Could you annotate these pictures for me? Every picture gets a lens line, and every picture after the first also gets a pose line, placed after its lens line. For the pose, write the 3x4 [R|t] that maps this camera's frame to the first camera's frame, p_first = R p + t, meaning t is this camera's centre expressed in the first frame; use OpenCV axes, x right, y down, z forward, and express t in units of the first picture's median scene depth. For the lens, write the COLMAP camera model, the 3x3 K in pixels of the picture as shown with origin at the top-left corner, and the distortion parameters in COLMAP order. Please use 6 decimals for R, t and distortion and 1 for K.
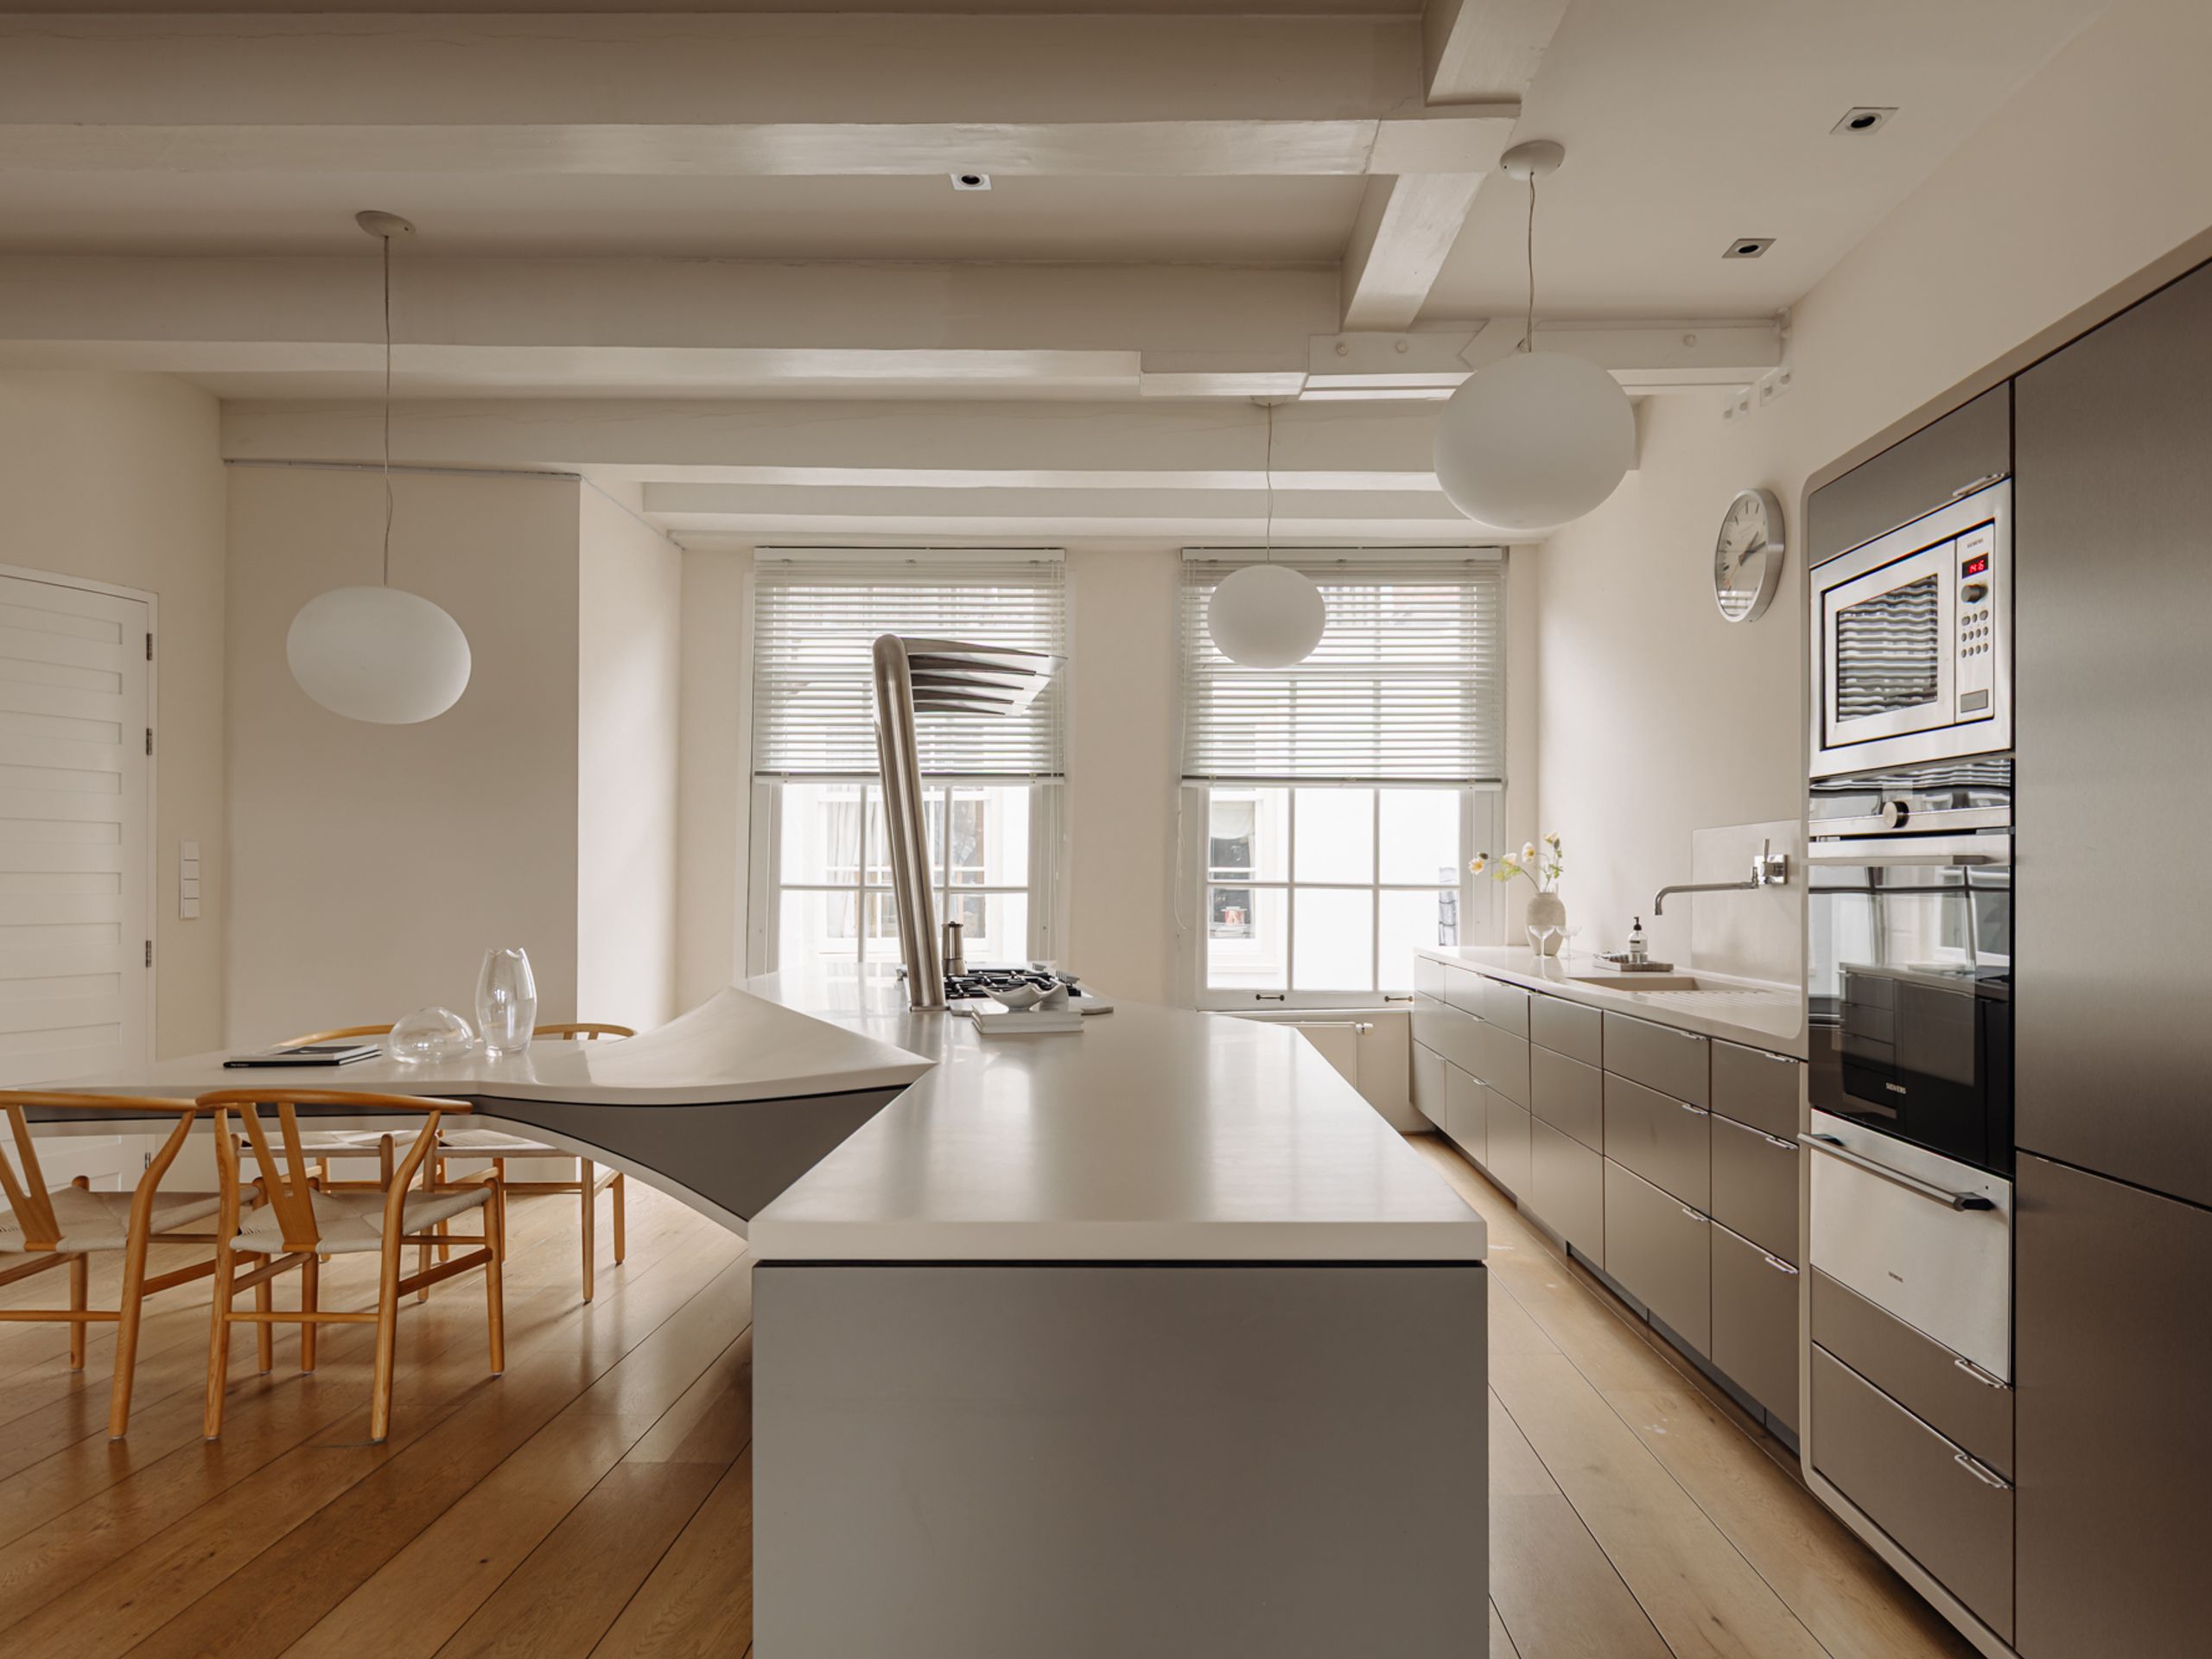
lens RADIAL K [[1384.0, 0, 1160.6], [0, 1384.0, 892.4], [0, 0, 1]] dist [0.010117, -0.002385]
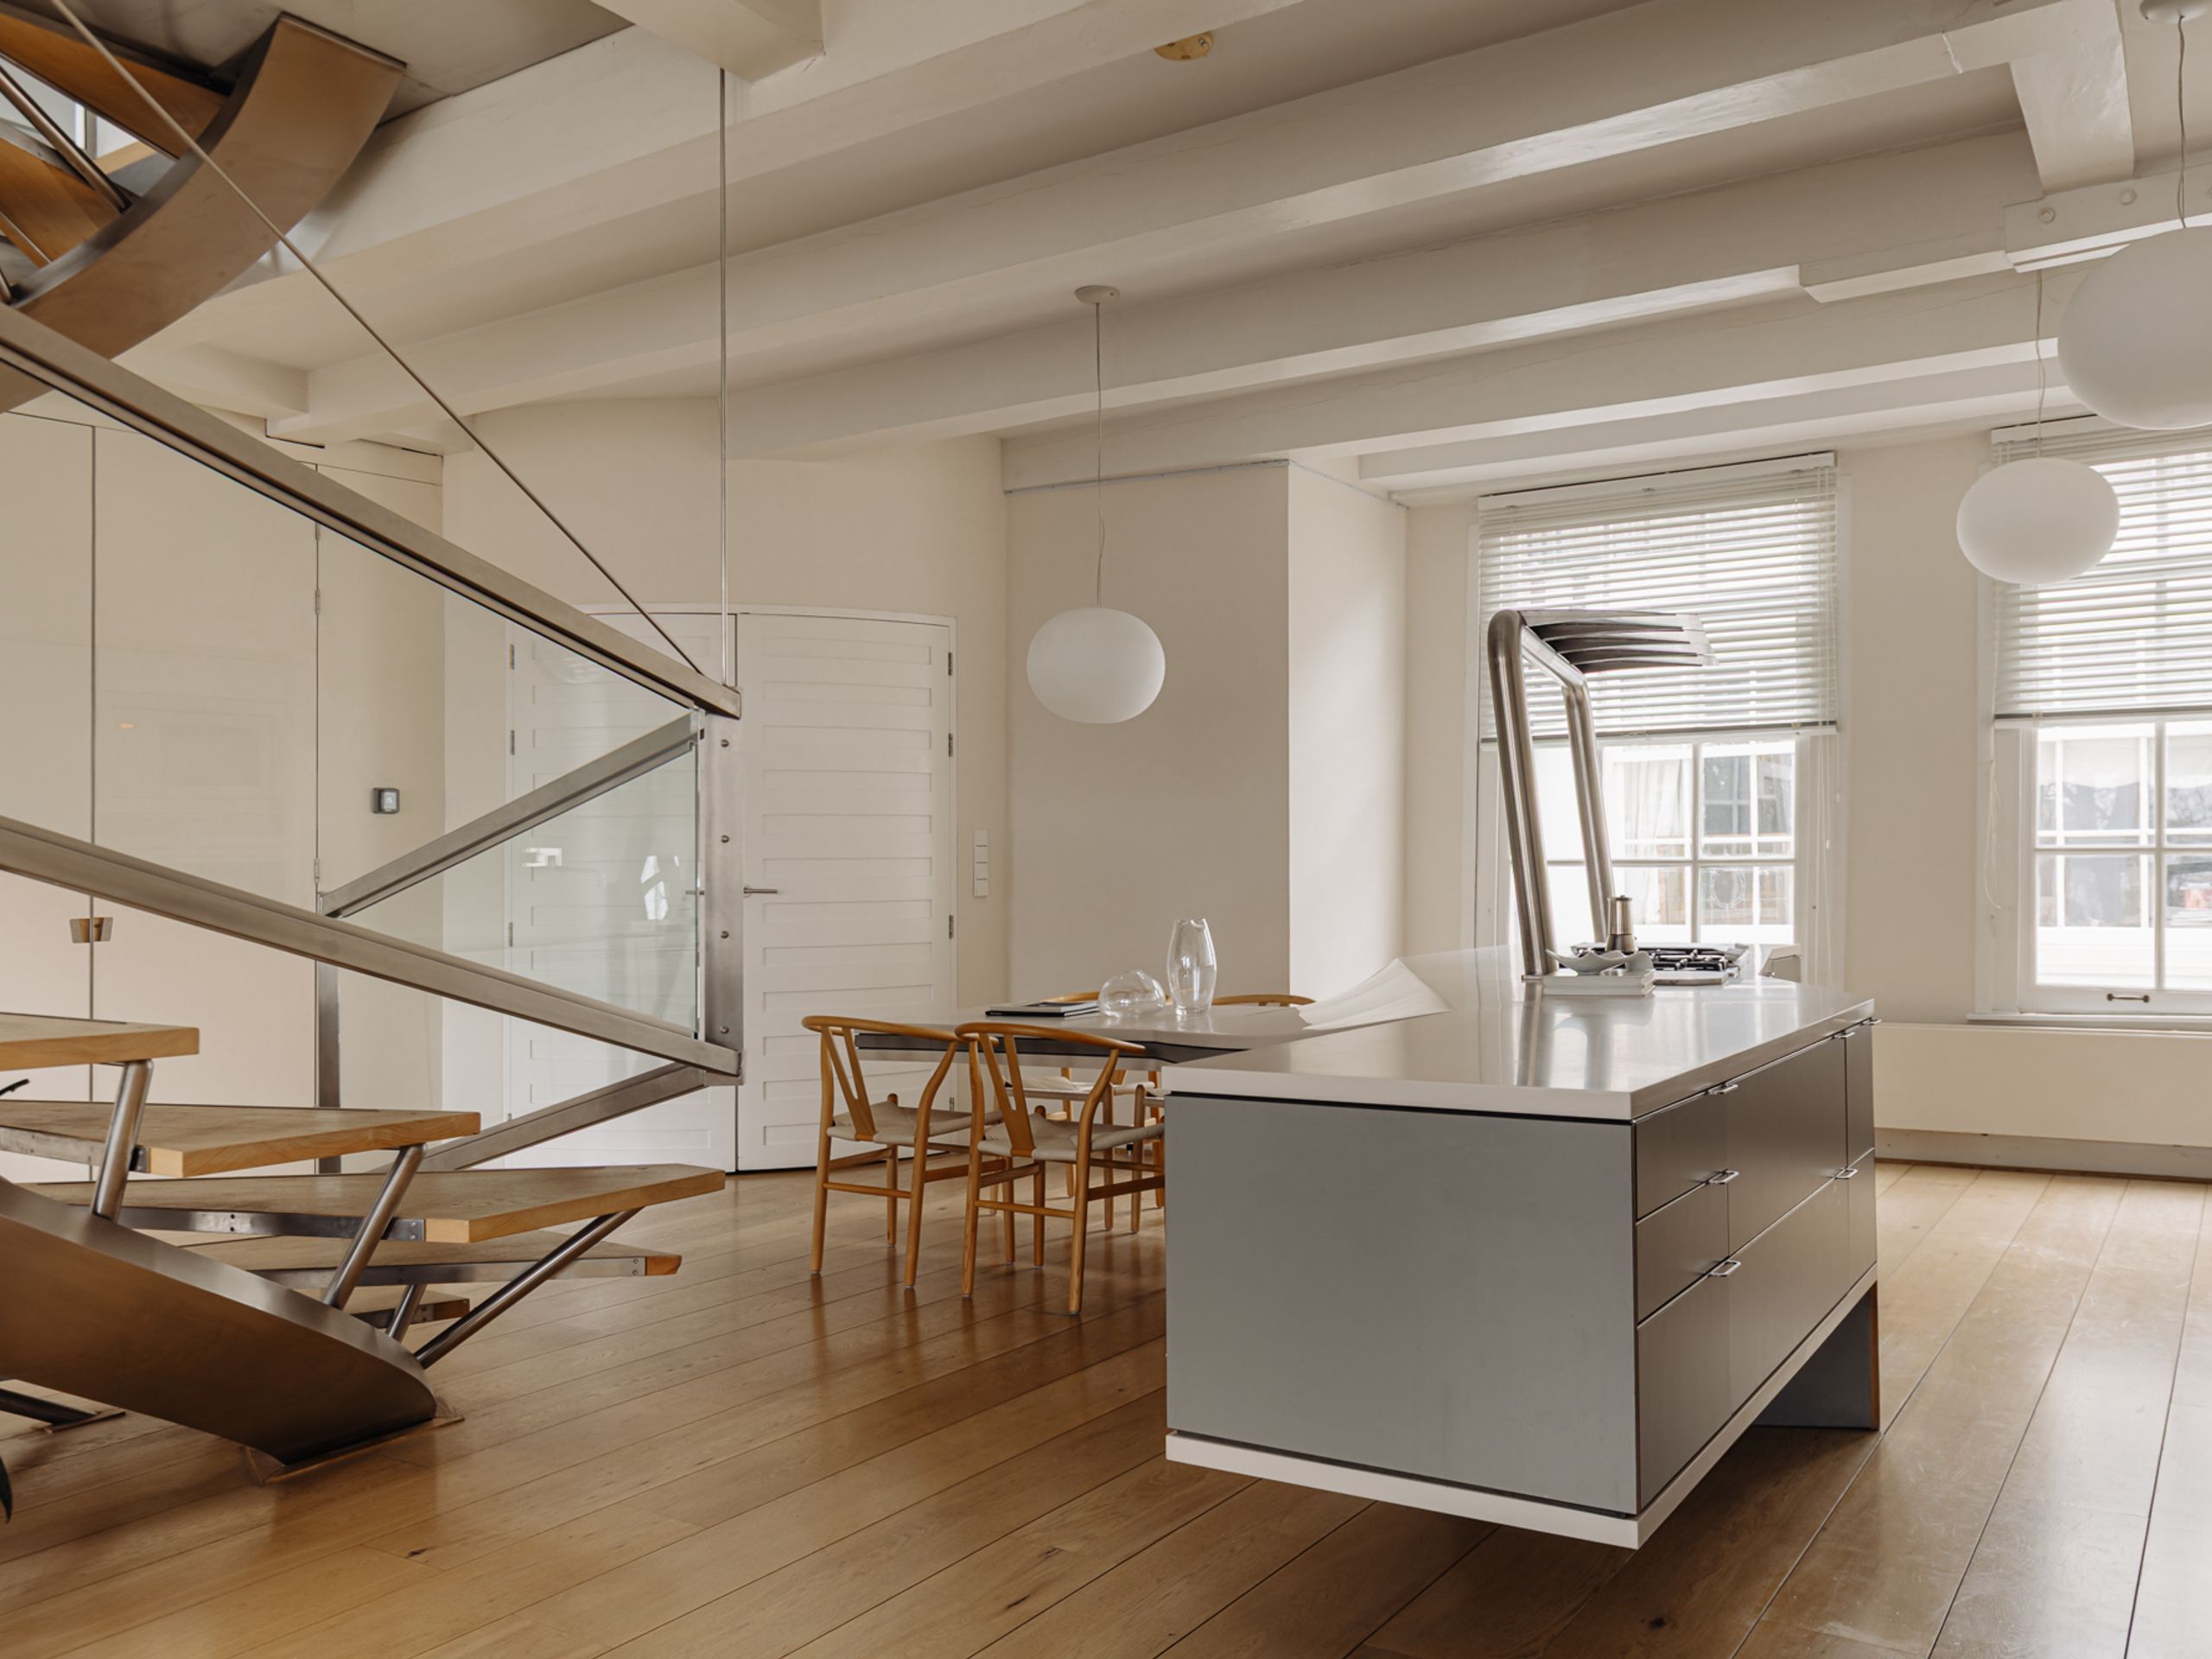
lens RADIAL K [[1762.1, 0, 1107.2], [0, 1762.1, 839.8], [0, 0, 1]] dist [0.003489, 0.016093]
pose [[0.841680, -0.021814, -0.539535, 0.234285], [0.011552, 0.999682, -0.022397, 0.007423], [0.539852, 0.012619, 0.841665, -0.226153]]
